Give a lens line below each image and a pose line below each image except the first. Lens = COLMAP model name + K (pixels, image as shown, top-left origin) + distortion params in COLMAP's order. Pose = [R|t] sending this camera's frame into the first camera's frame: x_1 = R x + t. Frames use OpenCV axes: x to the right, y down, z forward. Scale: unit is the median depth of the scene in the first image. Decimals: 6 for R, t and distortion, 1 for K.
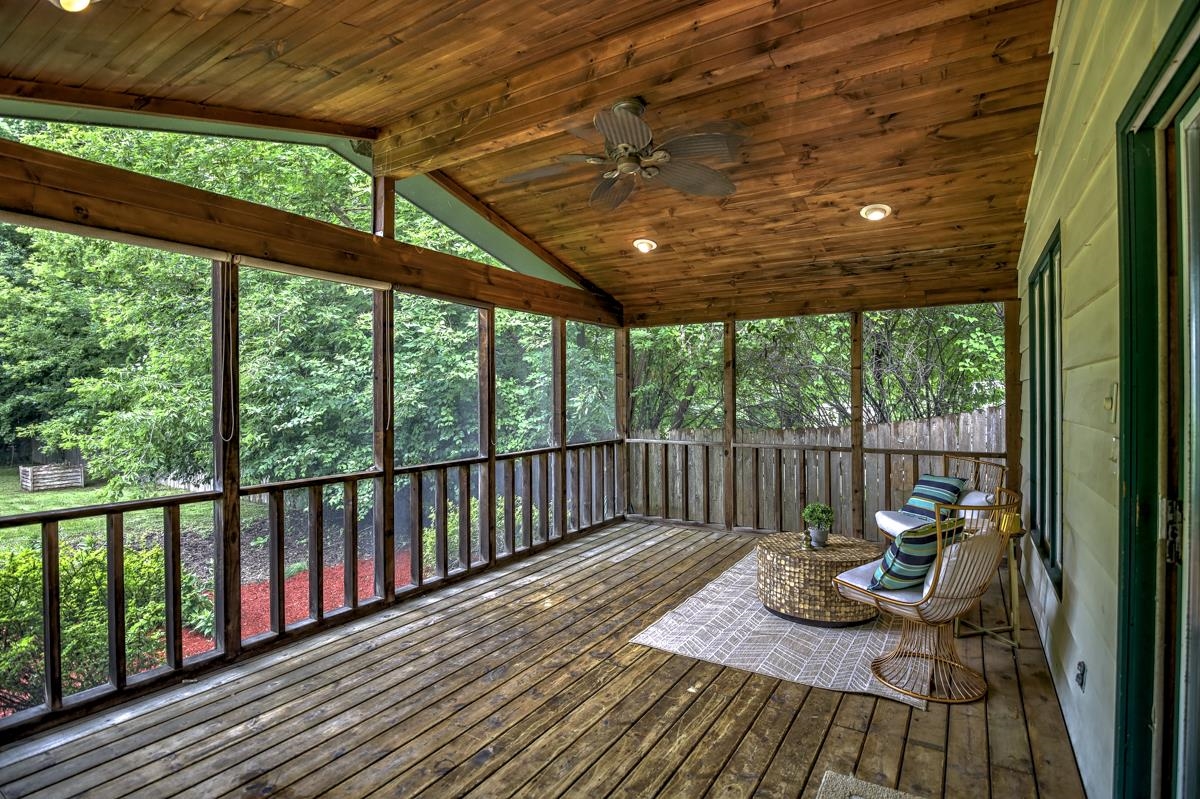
lens RADIAL K [[584.8, 0, 605.5], [0, 584.8, 396.9], [0, 0, 1]] dist [-0.020437, -0.006871]
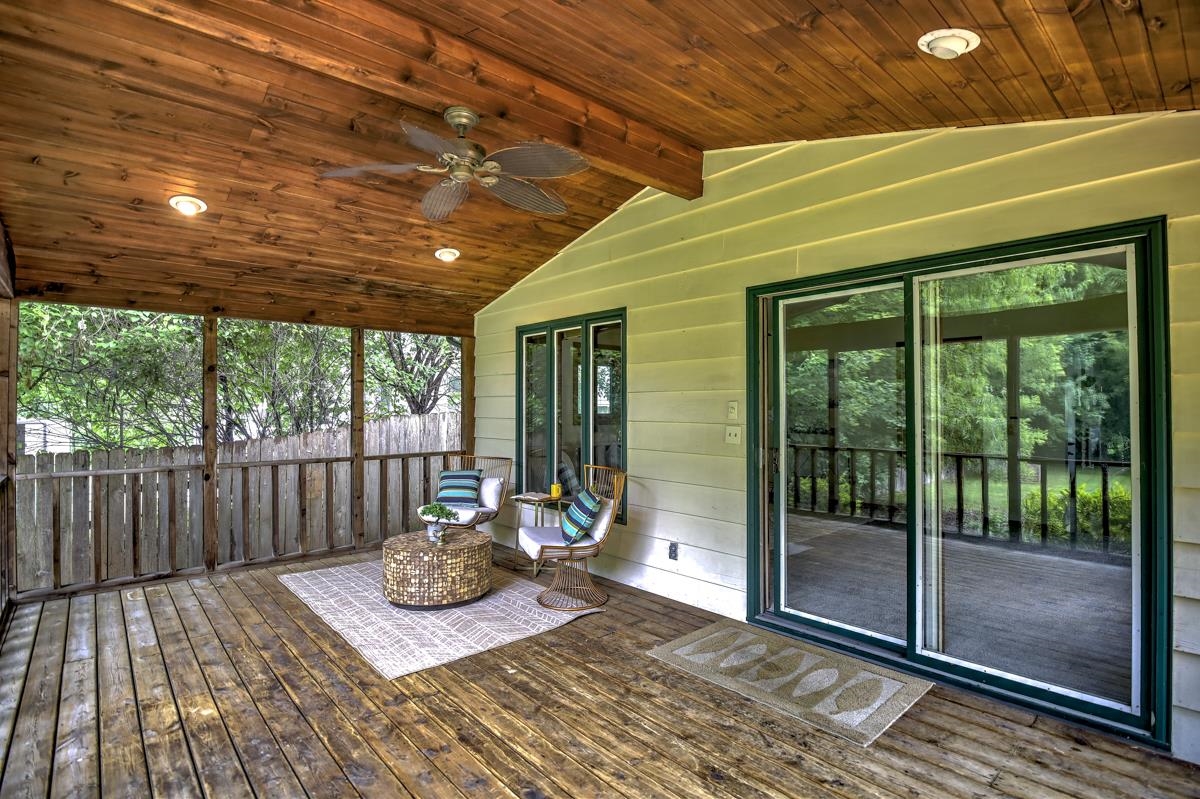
lens RADIAL K [[584.8, 0, 605.5], [0, 584.8, 396.9], [0, 0, 1]] dist [-0.020437, -0.006871]
pose [[0.282368, 0.019775, 0.959102, -0.587376], [0.002026, 0.999773, -0.021210, 0.003061], [-0.959304, 0.007932, 0.282264, 0.342518]]
